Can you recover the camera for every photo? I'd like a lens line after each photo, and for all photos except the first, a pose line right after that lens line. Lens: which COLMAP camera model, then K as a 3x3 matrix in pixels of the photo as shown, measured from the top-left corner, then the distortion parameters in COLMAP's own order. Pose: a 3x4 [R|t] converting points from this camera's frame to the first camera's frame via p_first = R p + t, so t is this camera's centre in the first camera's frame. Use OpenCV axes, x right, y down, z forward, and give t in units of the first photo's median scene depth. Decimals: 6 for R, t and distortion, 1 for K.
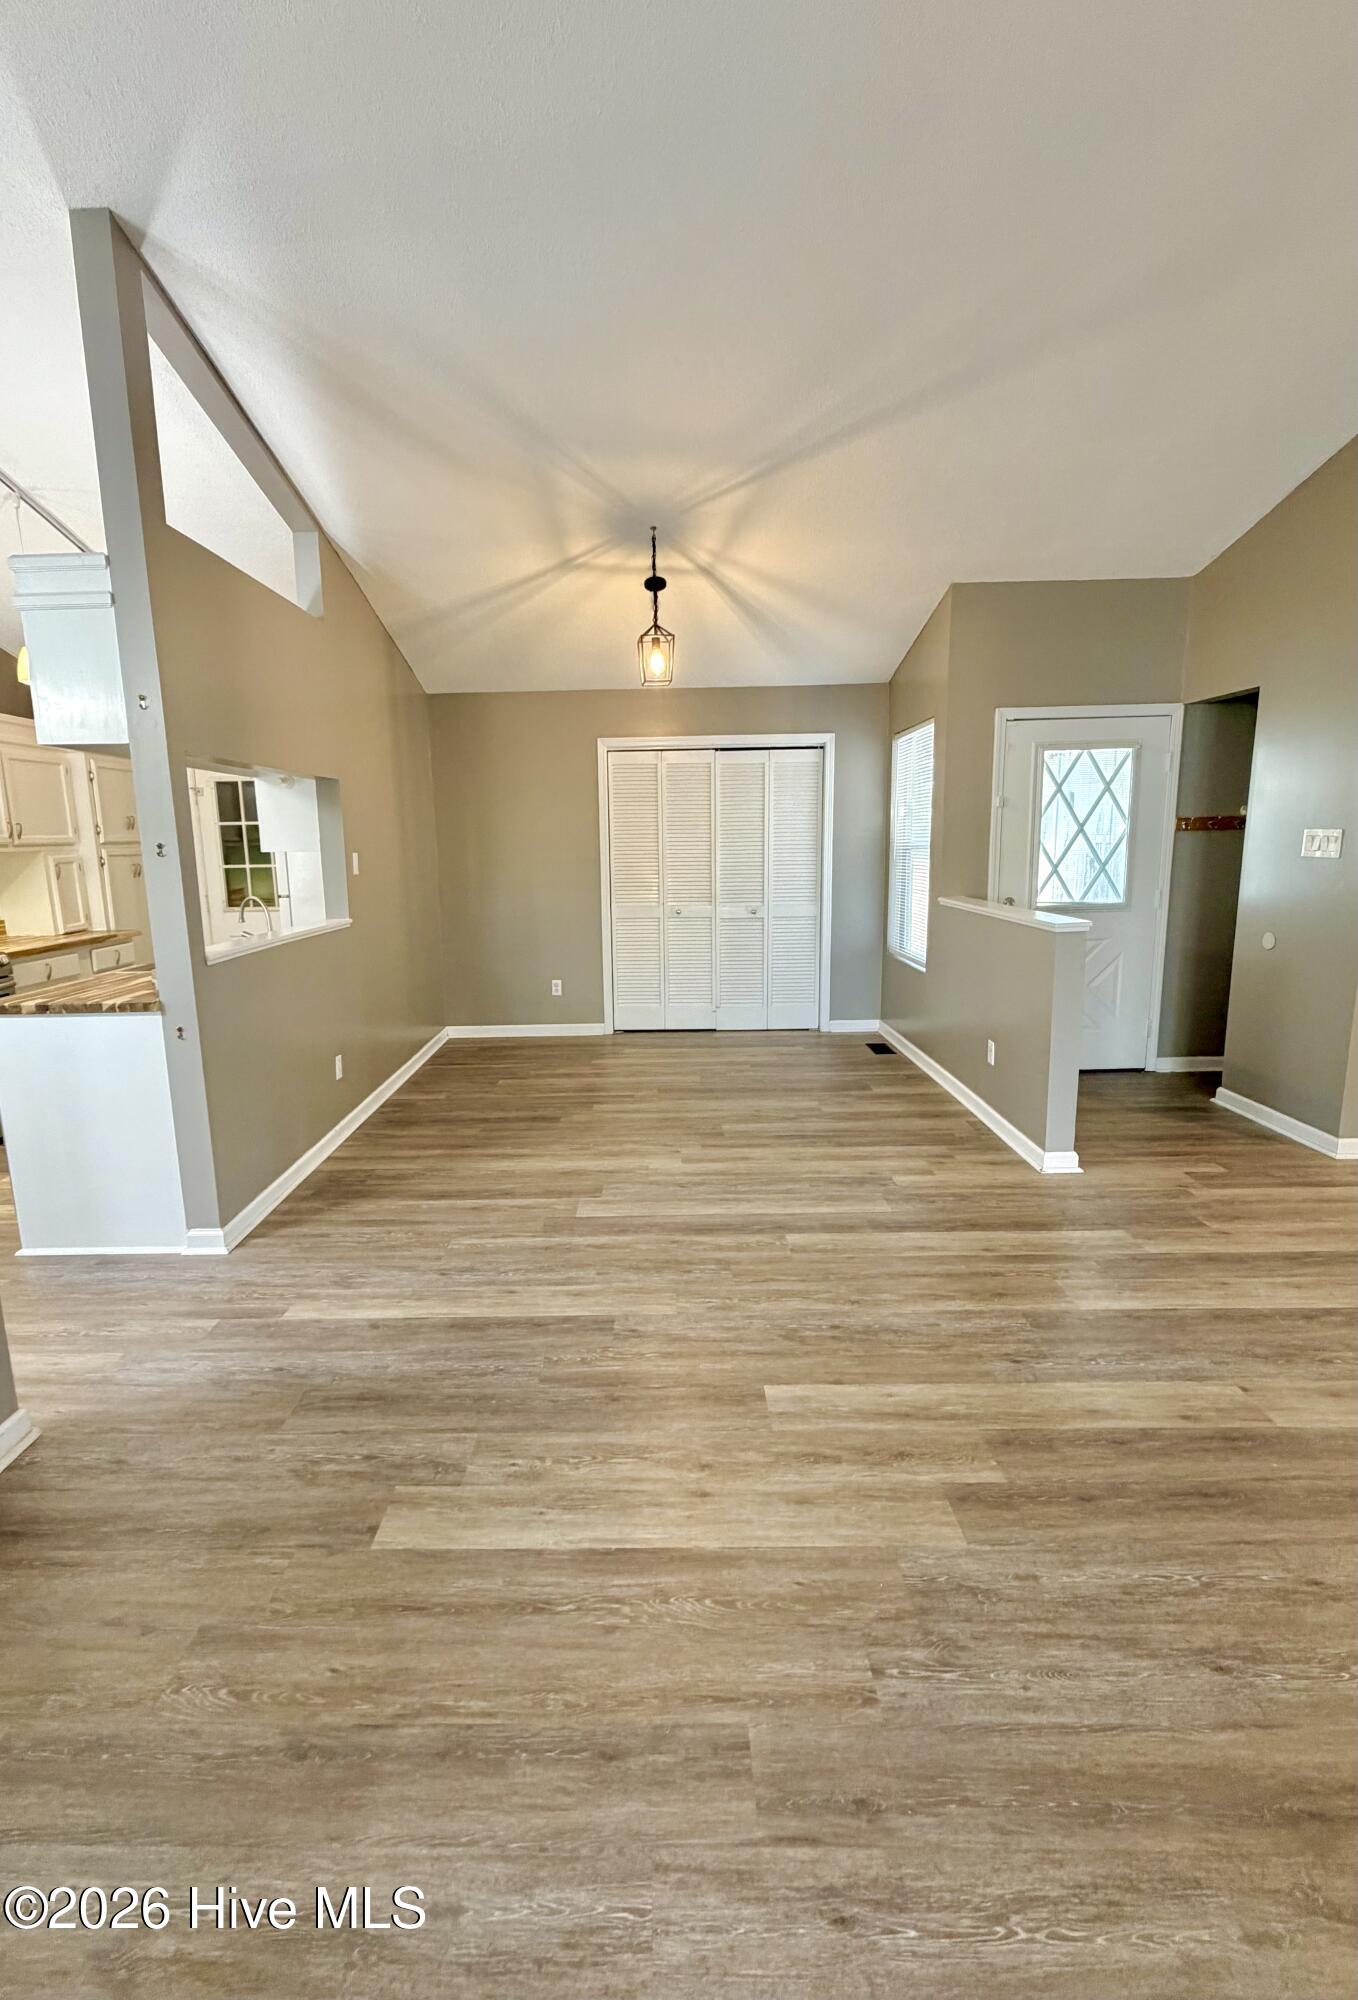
lens RADIAL K [[877.2, 0, 650.0], [0, 877.2, 989.2], [0, 0, 1]] dist [0.000657, 0.000262]
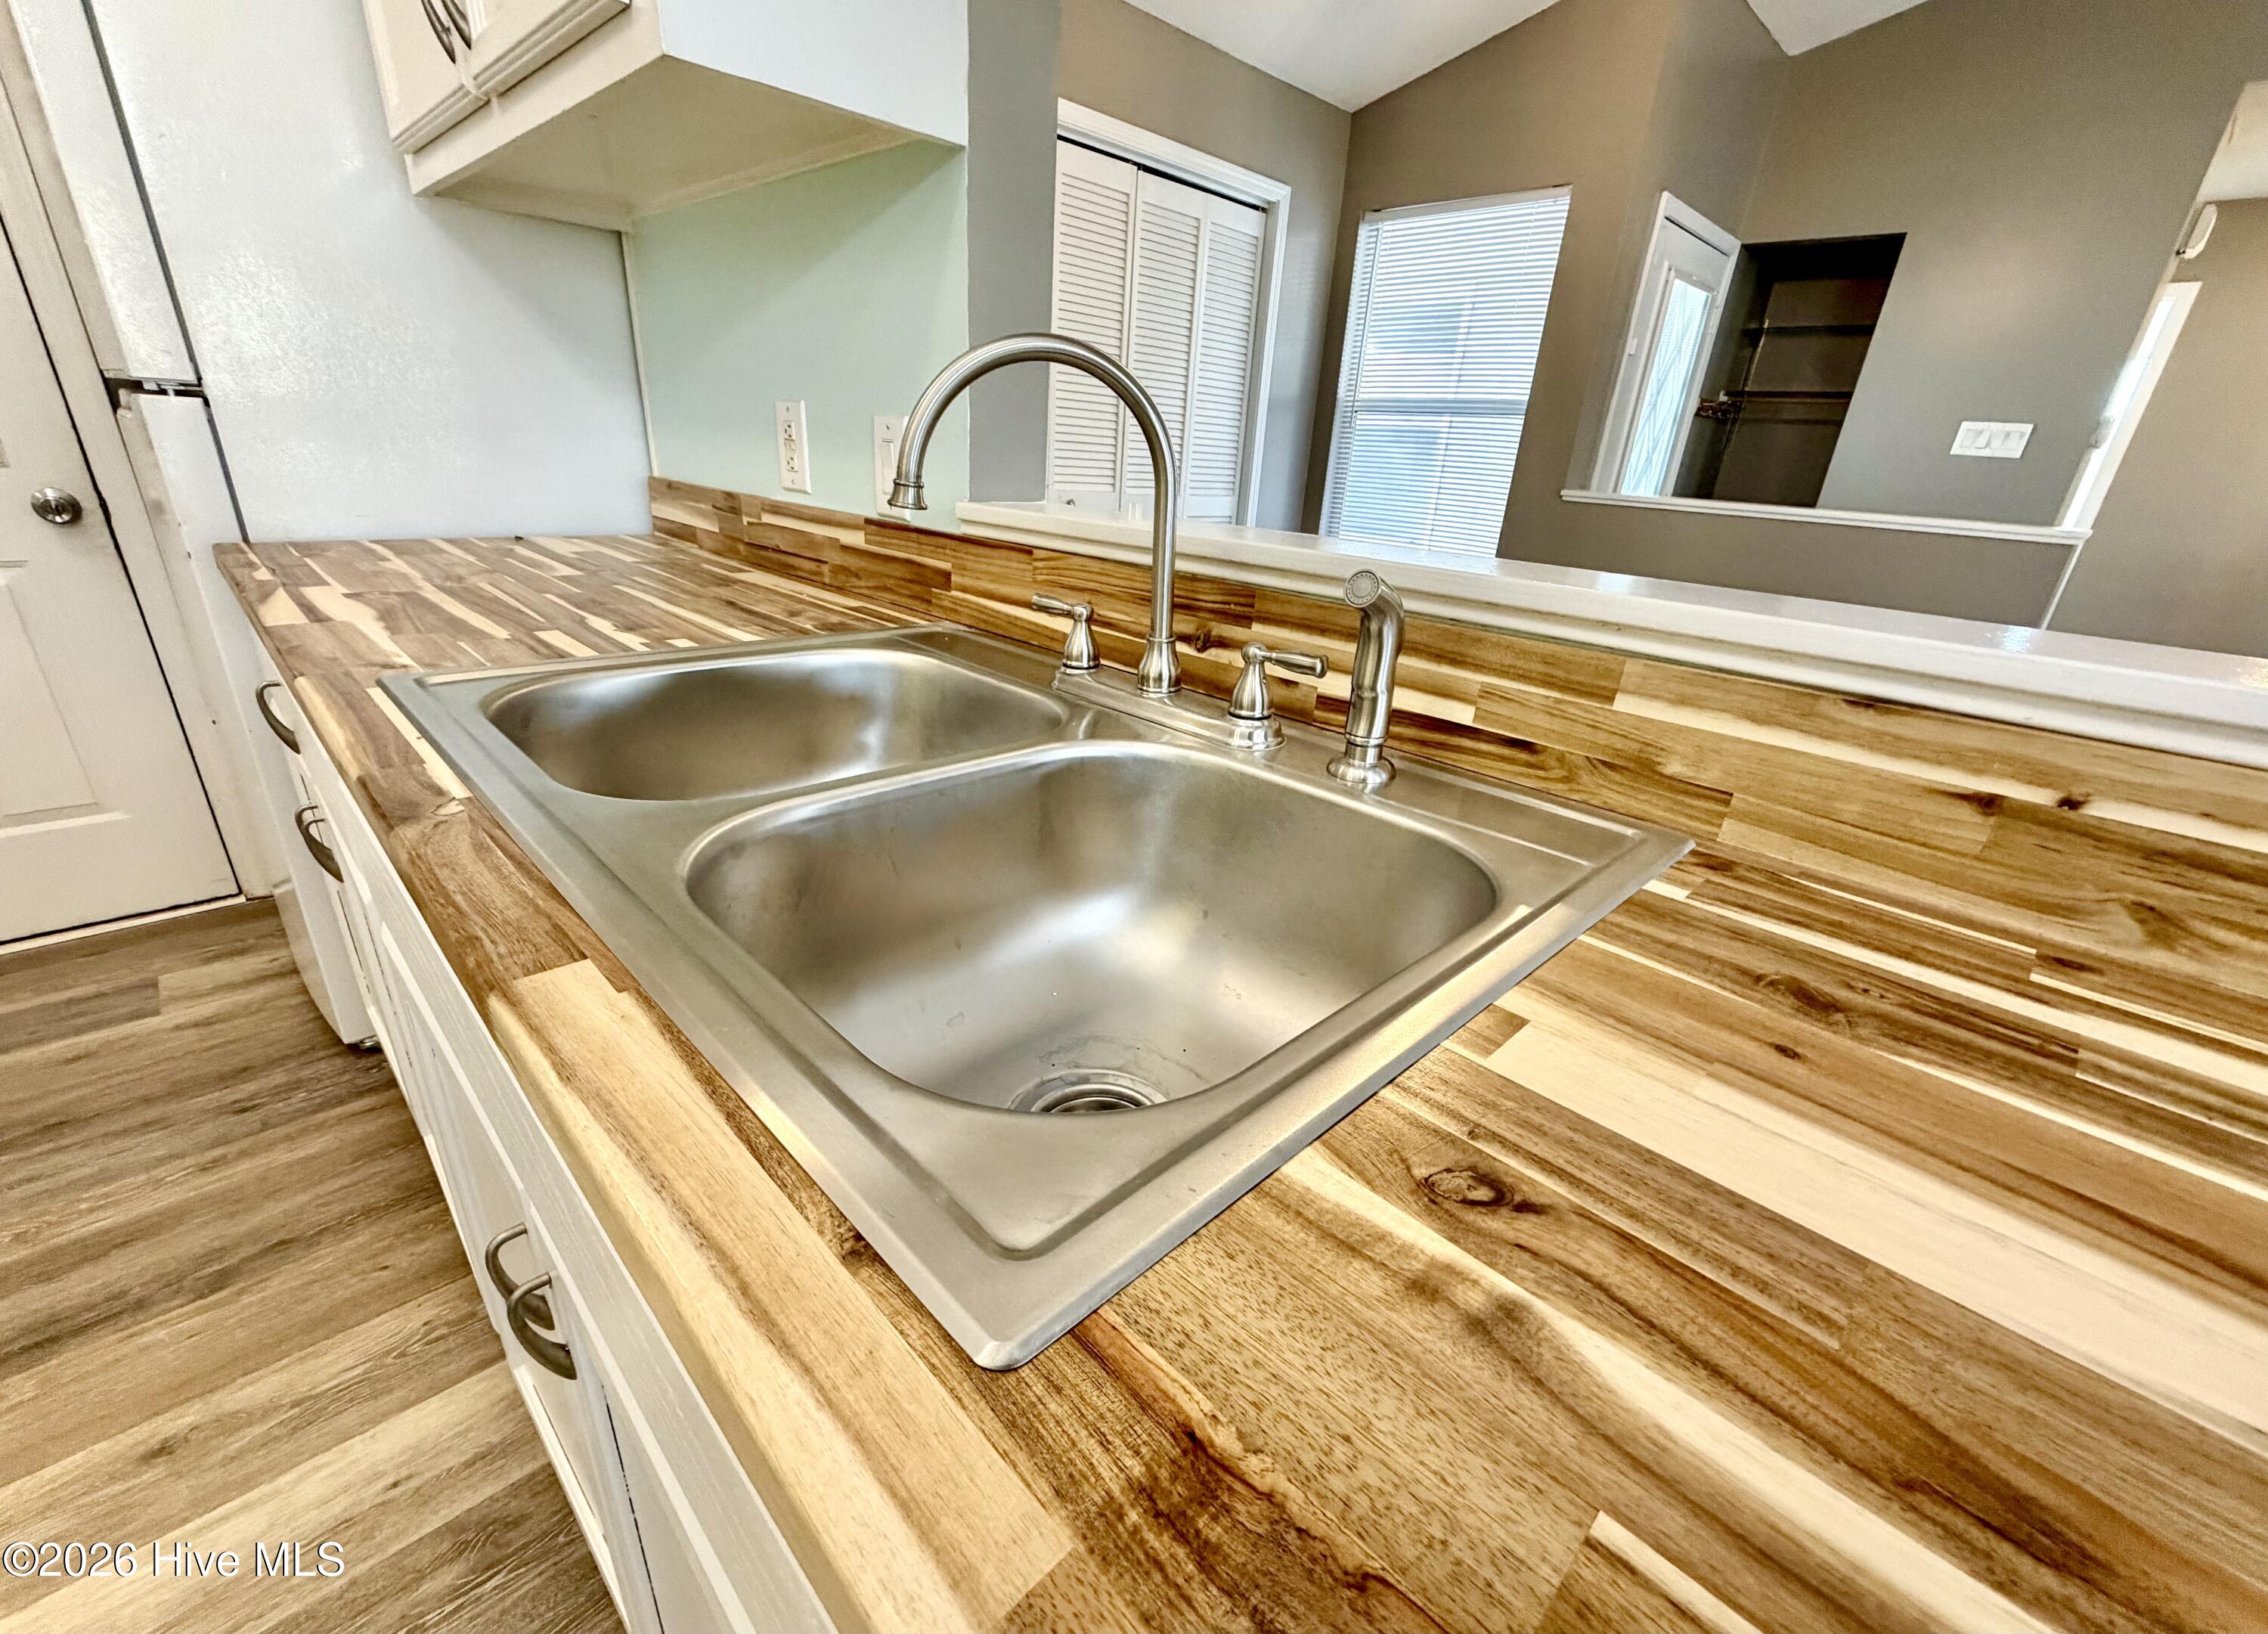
lens RADIAL K [[928.2, 0, 1126.7], [0, 928.2, 849.0], [0, 0, 1]] dist [0.002722, -0.000257]
pose [[0.702307, -0.226983, 0.674717, -0.643271], [0.047379, 0.960607, 0.273843, -0.069548], [-0.710295, -0.160354, 0.685395, 0.966241]]
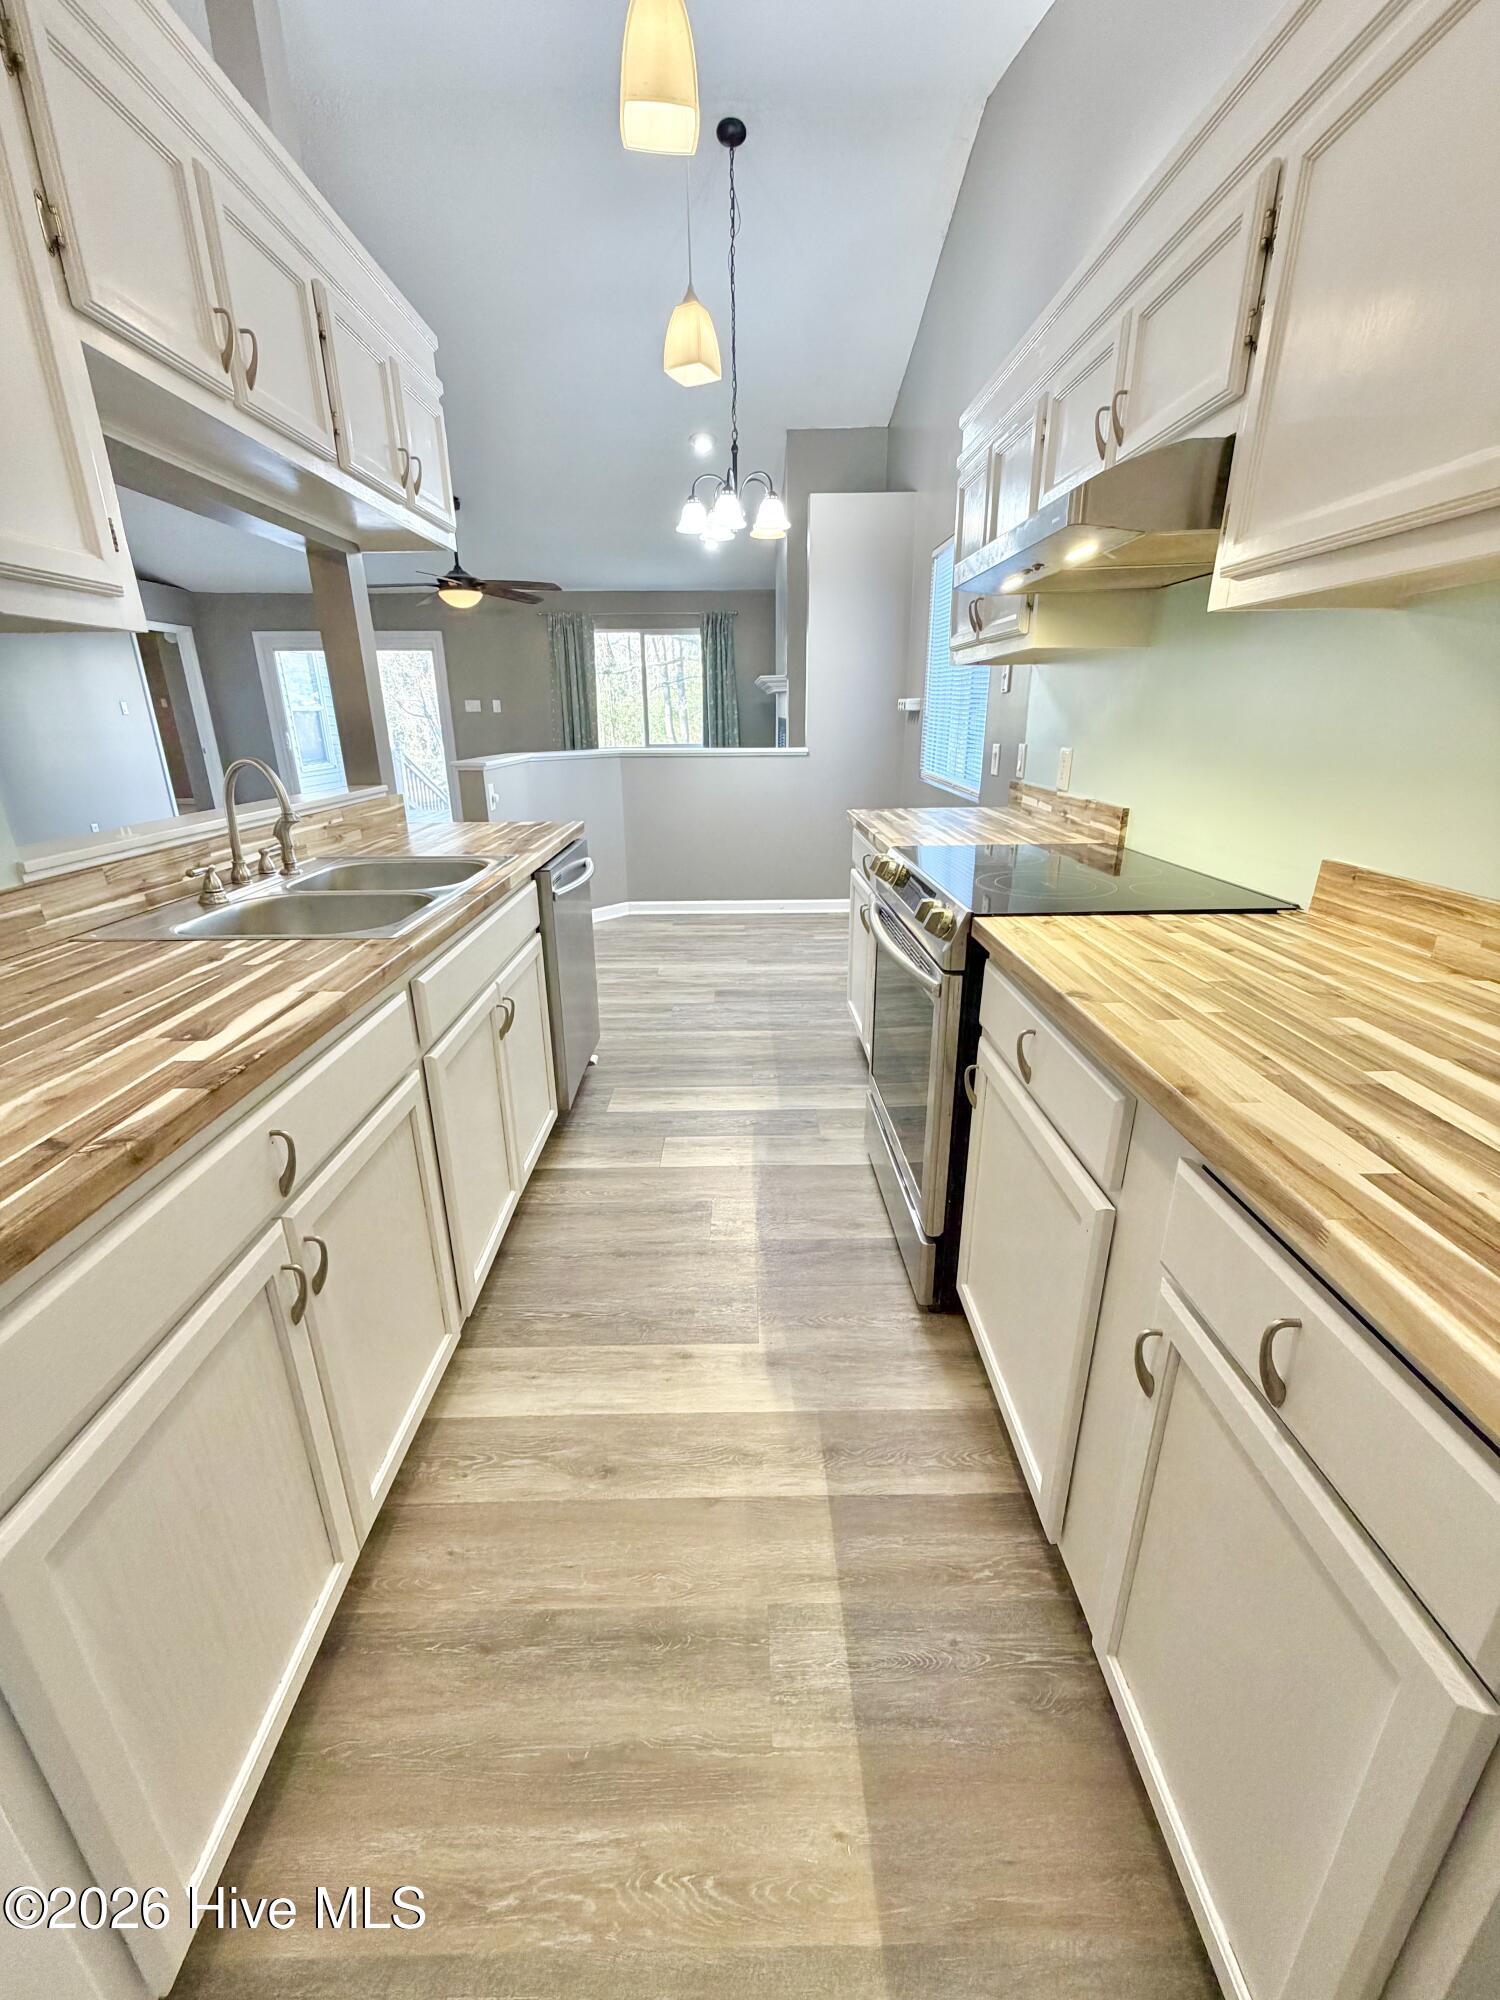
lens RADIAL K [[793.6, 0, 743.5], [0, 793.6, 990.7], [0, 0, 1]] dist [-0.001317, -0.000476]
pose [[-0.999503, 0.029325, -0.011556, -0.770611], [0.020011, 0.873630, 0.486179, -0.213407], [0.024353, 0.485706, -0.873783, 1.576254]]
